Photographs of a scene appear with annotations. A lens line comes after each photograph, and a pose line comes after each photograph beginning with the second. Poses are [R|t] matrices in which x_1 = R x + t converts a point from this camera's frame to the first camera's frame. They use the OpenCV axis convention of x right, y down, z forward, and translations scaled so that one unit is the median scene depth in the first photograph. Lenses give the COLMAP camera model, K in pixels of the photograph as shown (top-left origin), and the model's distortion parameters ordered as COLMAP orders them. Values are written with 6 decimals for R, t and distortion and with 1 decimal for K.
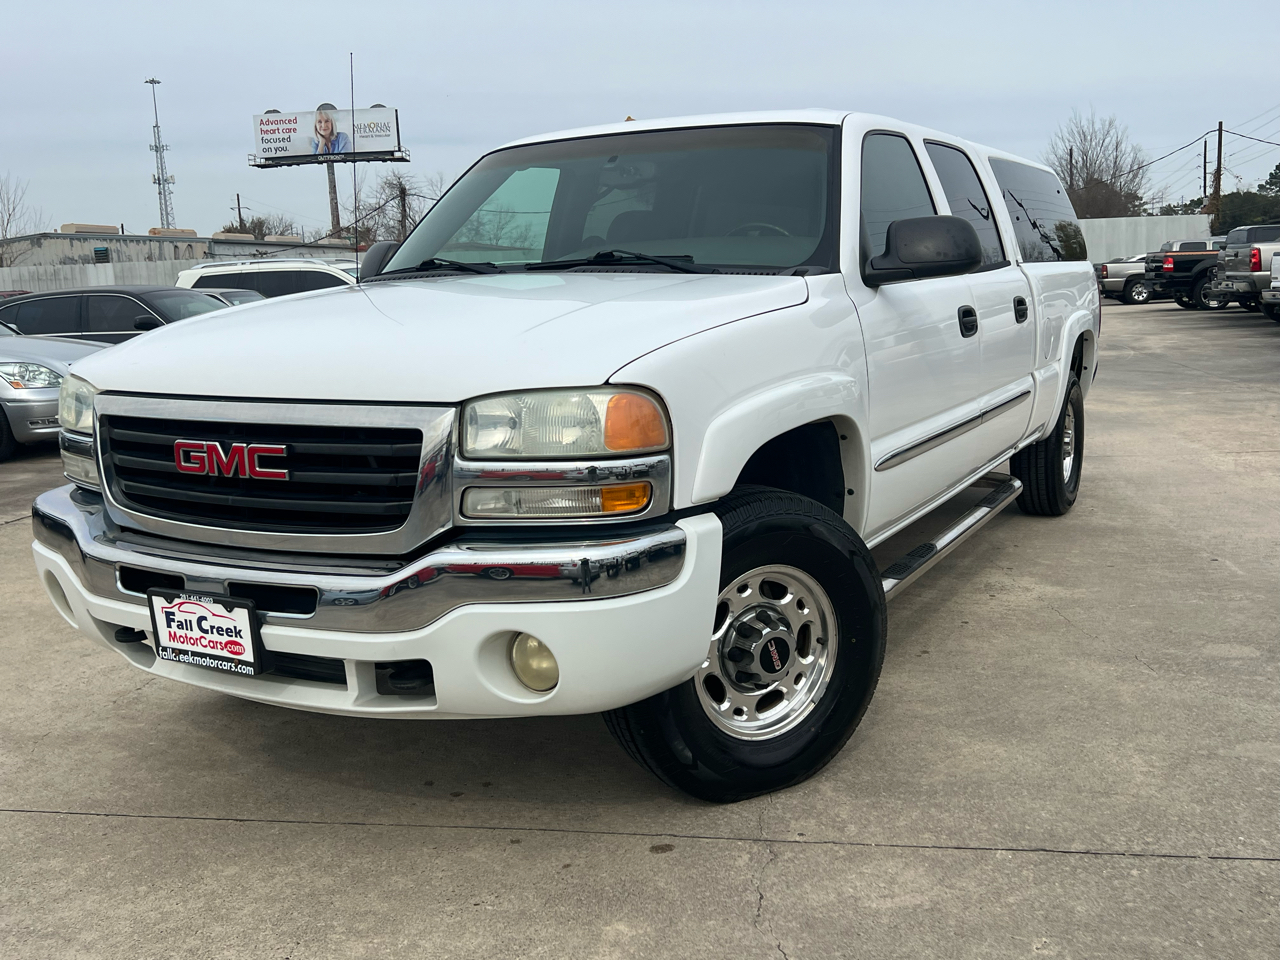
lens RADIAL K [[1112.4, 0, 640.0], [0, 1112.4, 480.0], [0, 0, 1]] dist [0.022382, -0.008977]
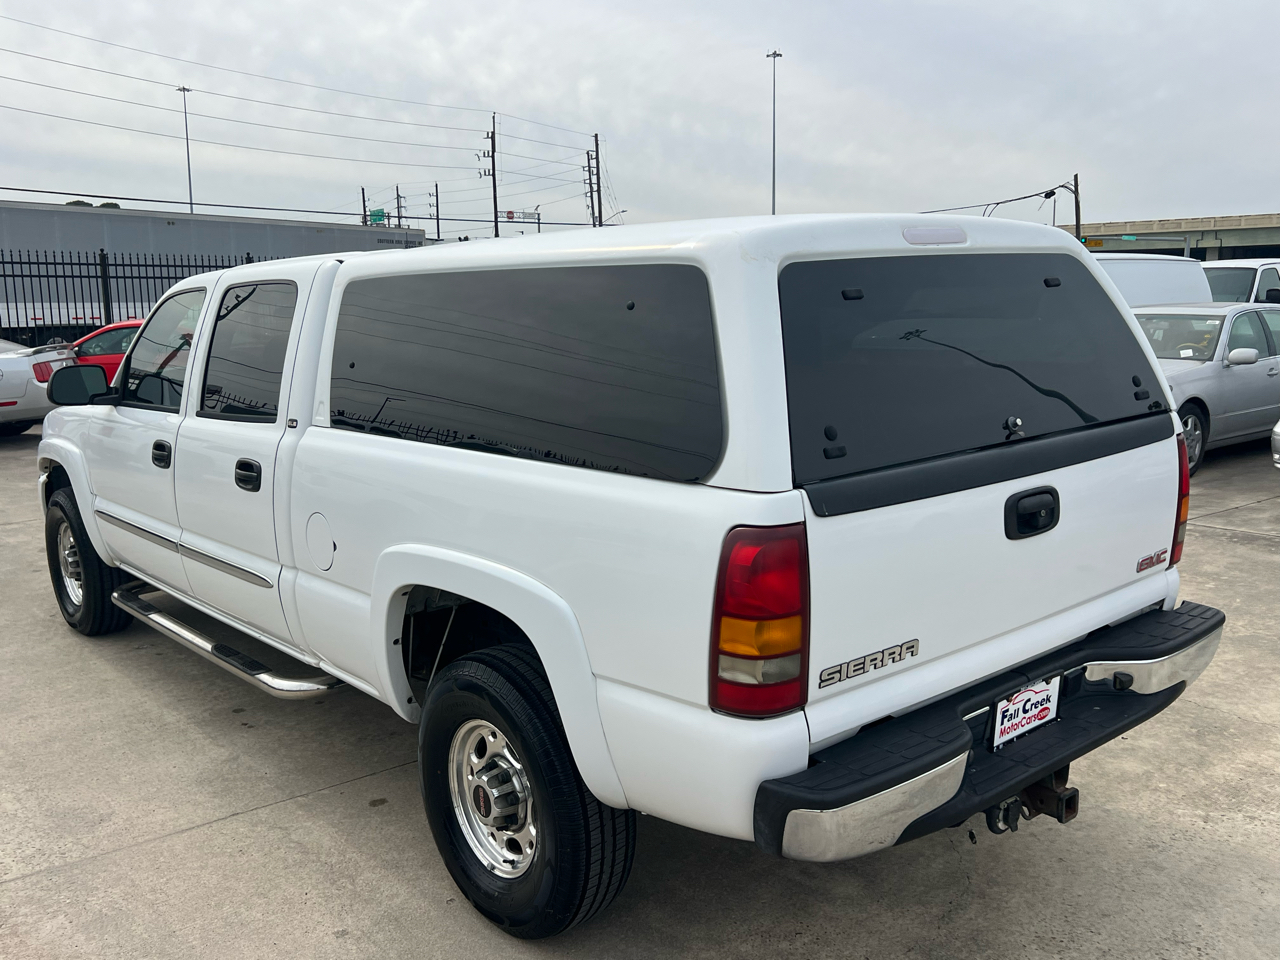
lens RADIAL K [[1174.4, 0, 670.5], [0, 1174.4, 481.7], [0, 0, 1]] dist [0.086159, -0.229005]
pose [[-0.302416, 0.207051, -0.930416, 2.087979], [-0.129878, 0.958067, 0.255419, -0.809834], [0.944286, 0.198083, -0.262843, 2.985618]]
